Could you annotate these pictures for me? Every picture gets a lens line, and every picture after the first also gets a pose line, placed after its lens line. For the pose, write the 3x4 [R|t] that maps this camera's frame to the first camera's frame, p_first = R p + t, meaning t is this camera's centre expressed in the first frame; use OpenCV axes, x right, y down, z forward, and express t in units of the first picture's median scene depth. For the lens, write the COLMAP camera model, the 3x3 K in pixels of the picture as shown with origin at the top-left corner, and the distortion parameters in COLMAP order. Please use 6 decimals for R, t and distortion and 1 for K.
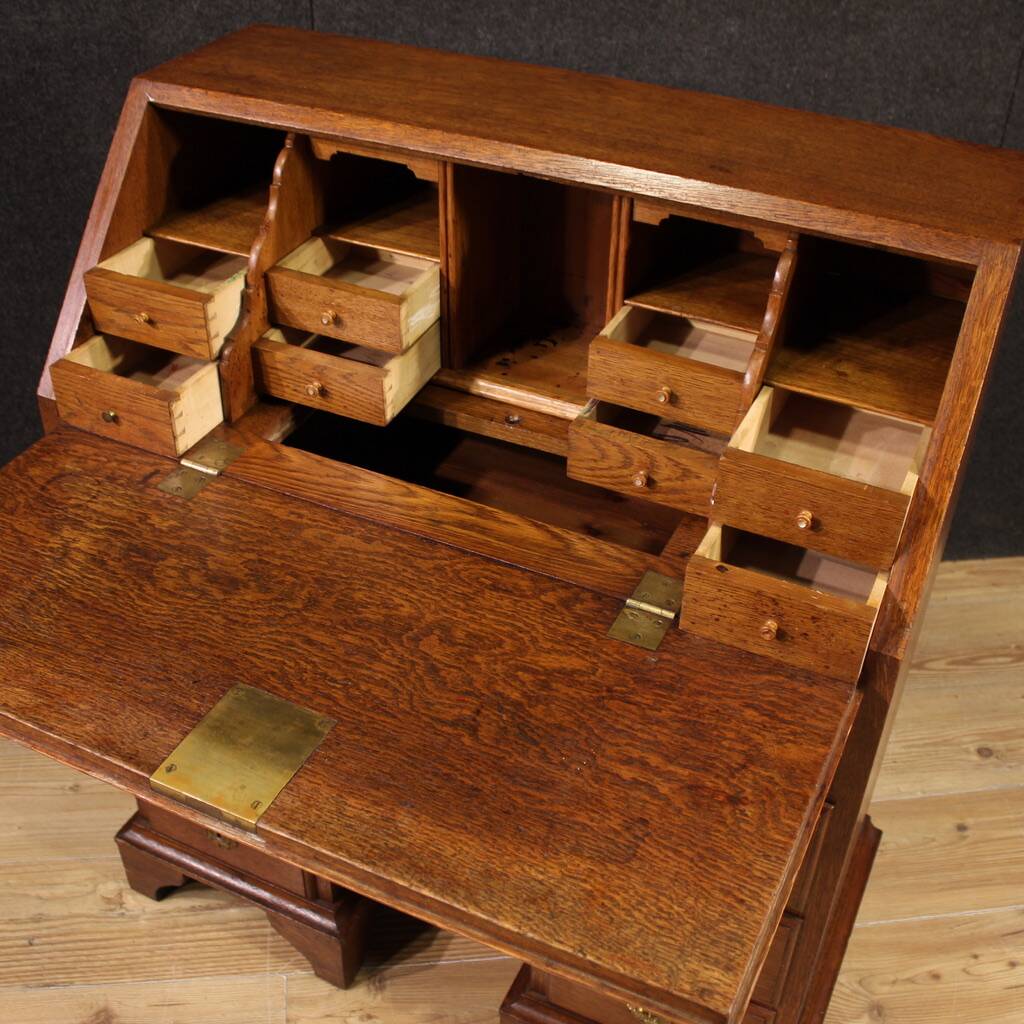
lens RADIAL K [[1271.7, 0, 505.3], [0, 1271.7, 510.3], [0, 0, 1]] dist [-0.145851, 0.105909]
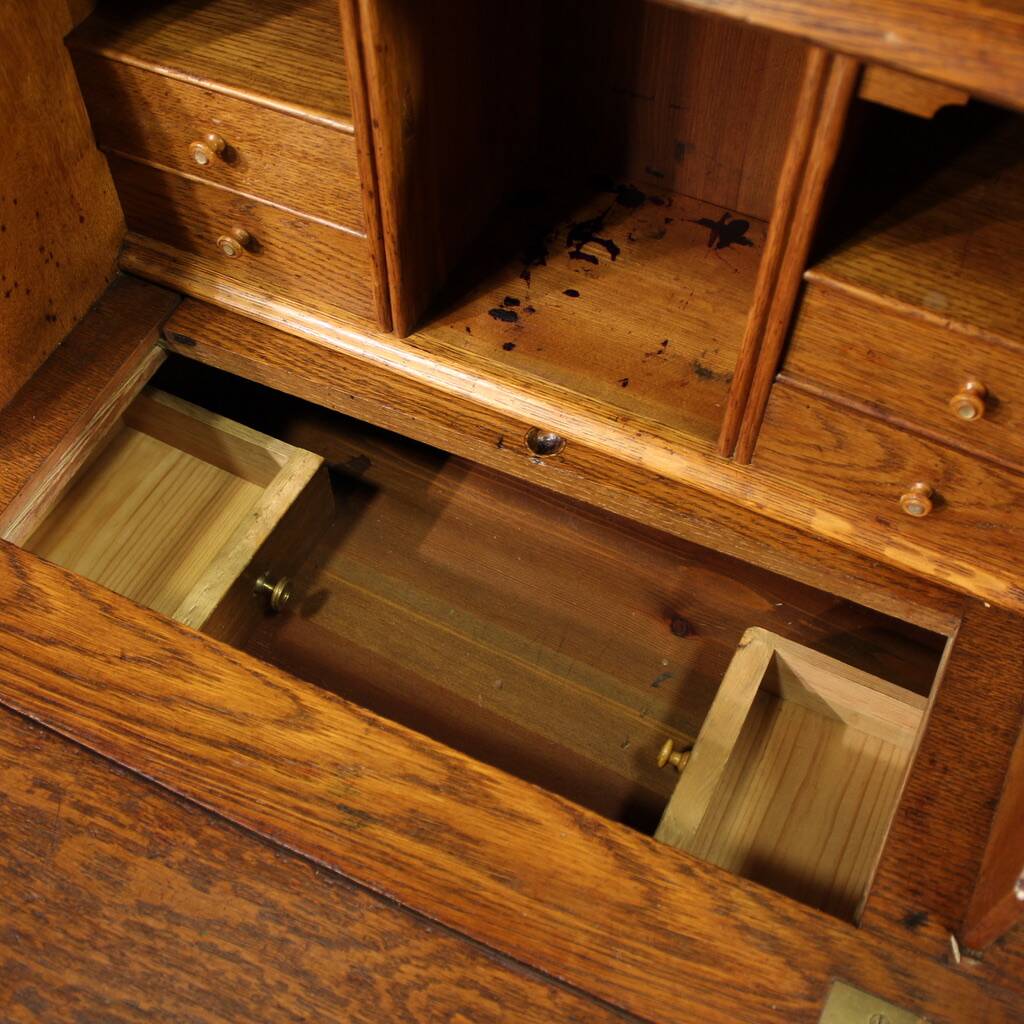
lens RADIAL K [[1271.7, 0, 505.3], [0, 1271.7, 510.3], [0, 0, 1]] dist [-0.145851, 0.105909]
pose [[0.999947, -0.004501, -0.009275, 0.002306], [0.007324, 0.943320, 0.331804, -0.235895], [0.007255, -0.331854, 0.943303, 0.617449]]
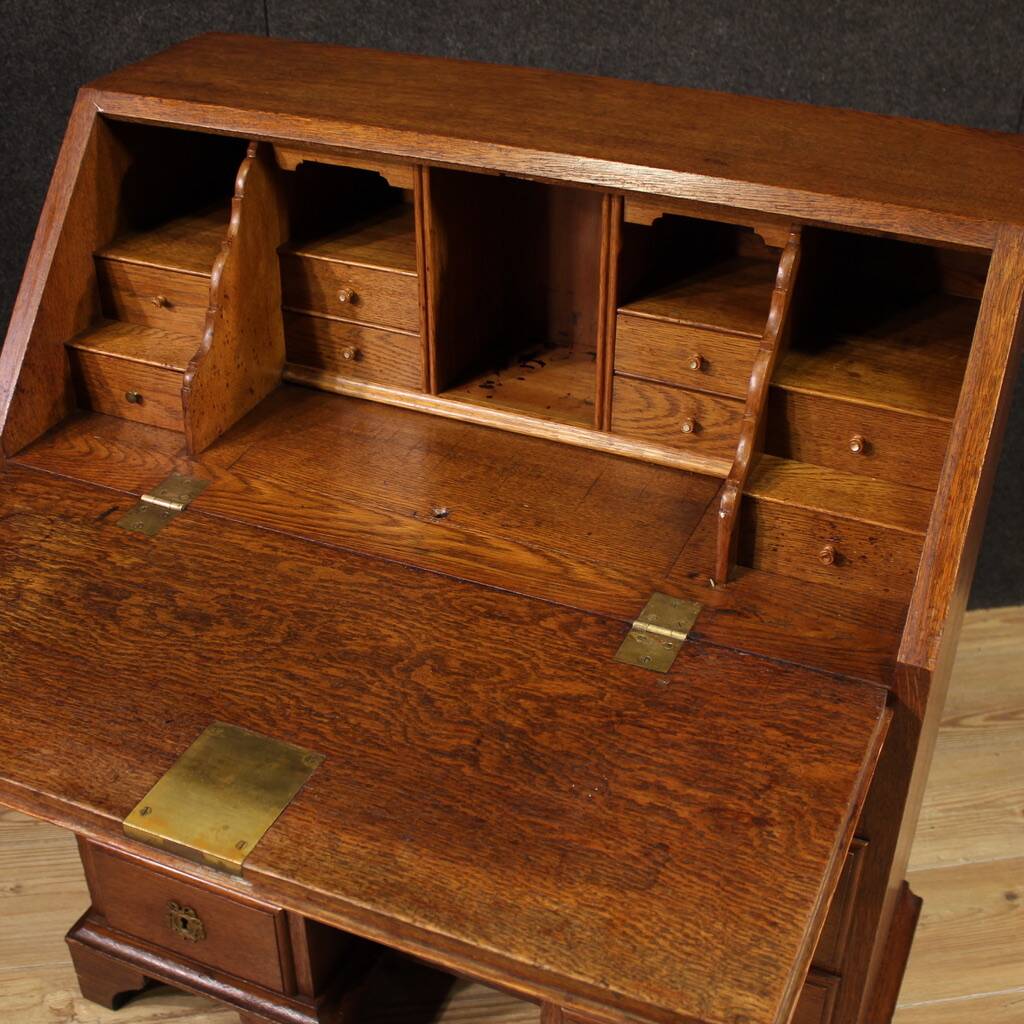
lens RADIAL K [[1435.8, 0, 512.0], [0, 1435.8, 512.0], [0, 0, 1]] dist [-0.125929, 0.106631]
pose [[0.999222, -0.031330, 0.023953, -0.013857], [0.032790, 0.997463, -0.063193, 0.049017], [-0.021913, 0.063929, 0.997714, -0.041301]]
